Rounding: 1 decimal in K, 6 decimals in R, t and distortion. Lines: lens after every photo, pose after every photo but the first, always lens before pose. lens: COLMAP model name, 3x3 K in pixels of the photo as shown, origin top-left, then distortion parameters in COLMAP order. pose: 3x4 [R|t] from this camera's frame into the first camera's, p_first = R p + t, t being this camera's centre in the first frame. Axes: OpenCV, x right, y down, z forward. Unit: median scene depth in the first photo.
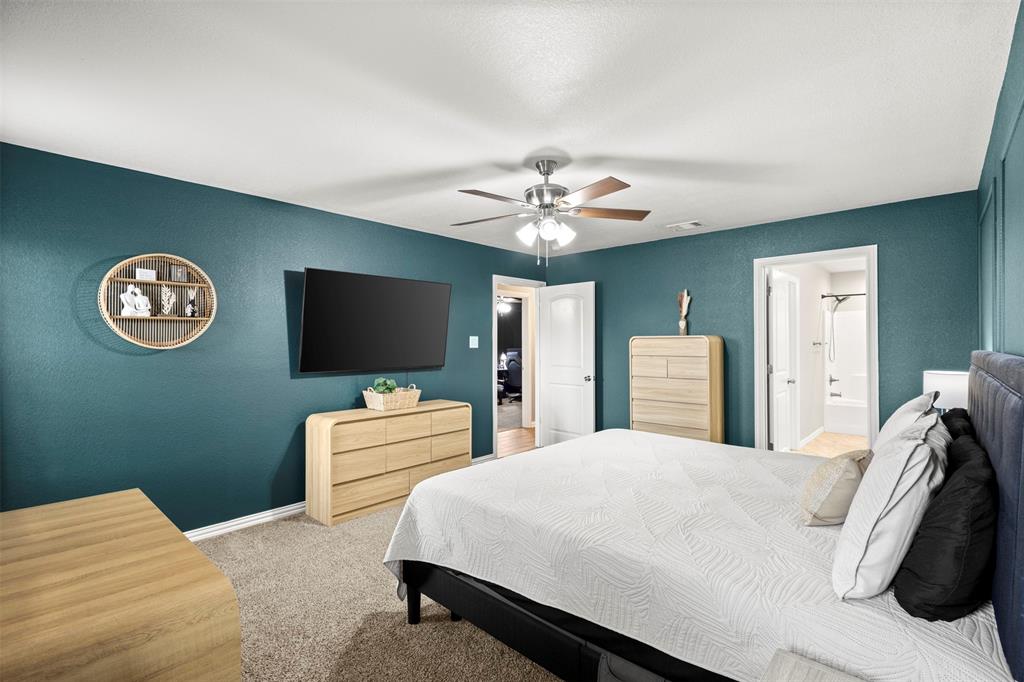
lens RADIAL K [[469.0, 0, 509.4], [0, 469.0, 340.8], [0, 0, 1]] dist [0.002466, -0.000744]
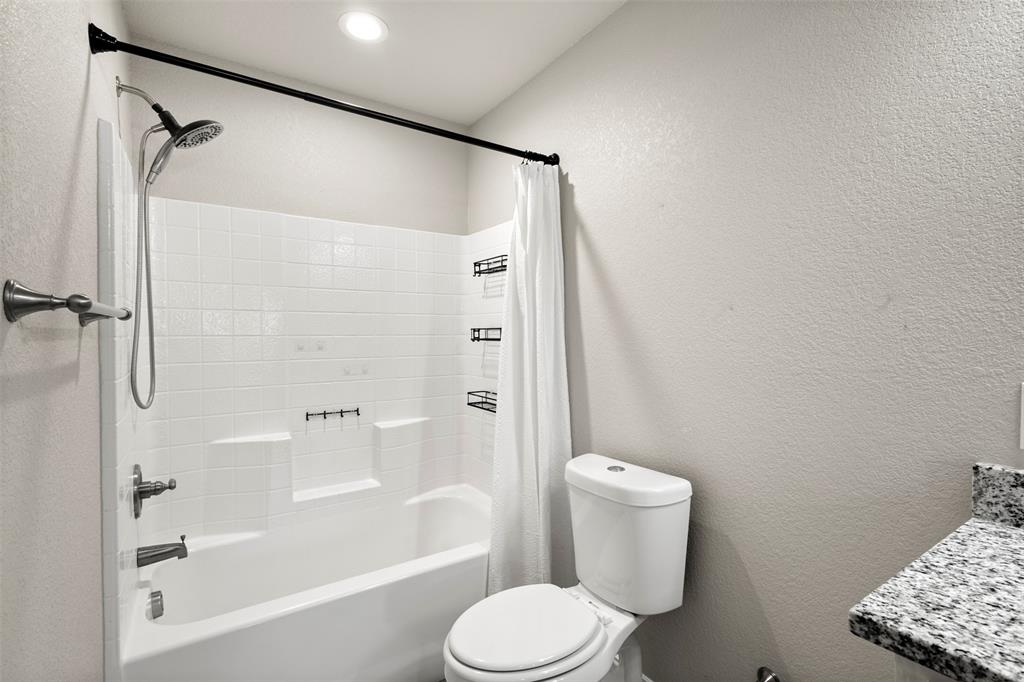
lens RADIAL K [[469.0, 0, 511.2], [0, 469.0, 339.8], [0, 0, 1]] dist [0.002466, -0.000744]
pose [[0.240550, -0.006967, 0.970612, 0.517708], [0.004979, 0.999970, 0.005944, 0.013248], [-0.970624, 0.003402, 0.240578, 0.783067]]
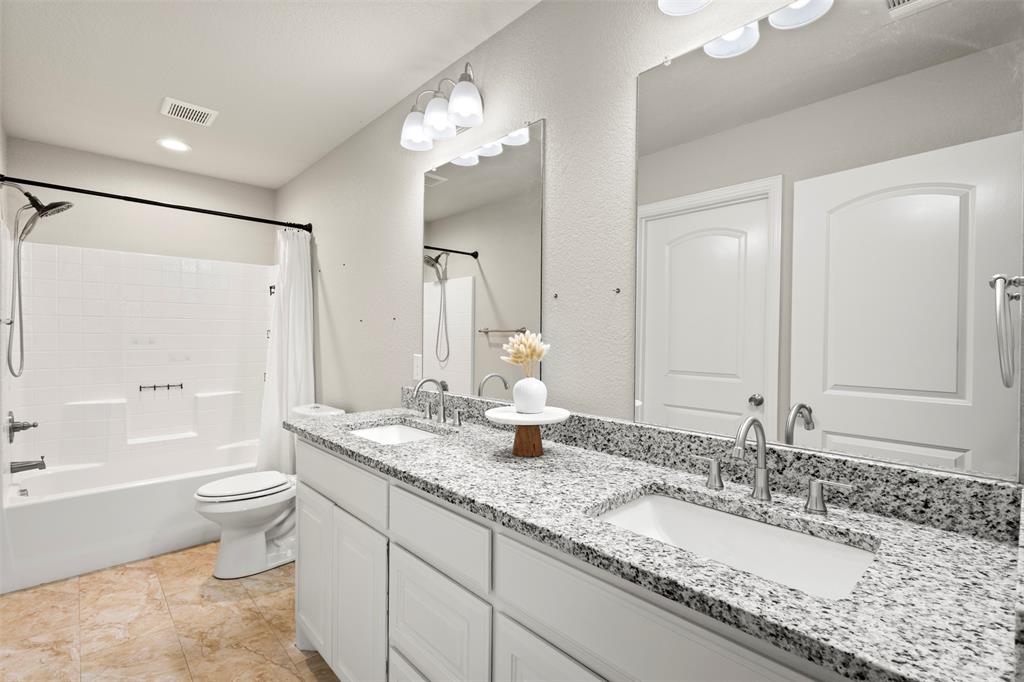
lens RADIAL K [[469.0, 0, 510.0], [0, 469.0, 340.7], [0, 0, 1]] dist [0.002466, -0.000744]
pose [[0.080002, -0.002773, 0.996791, 0.360895], [-0.004369, 0.999986, 0.003133, 0.015199], [-0.996785, -0.004605, 0.079989, 0.596788]]
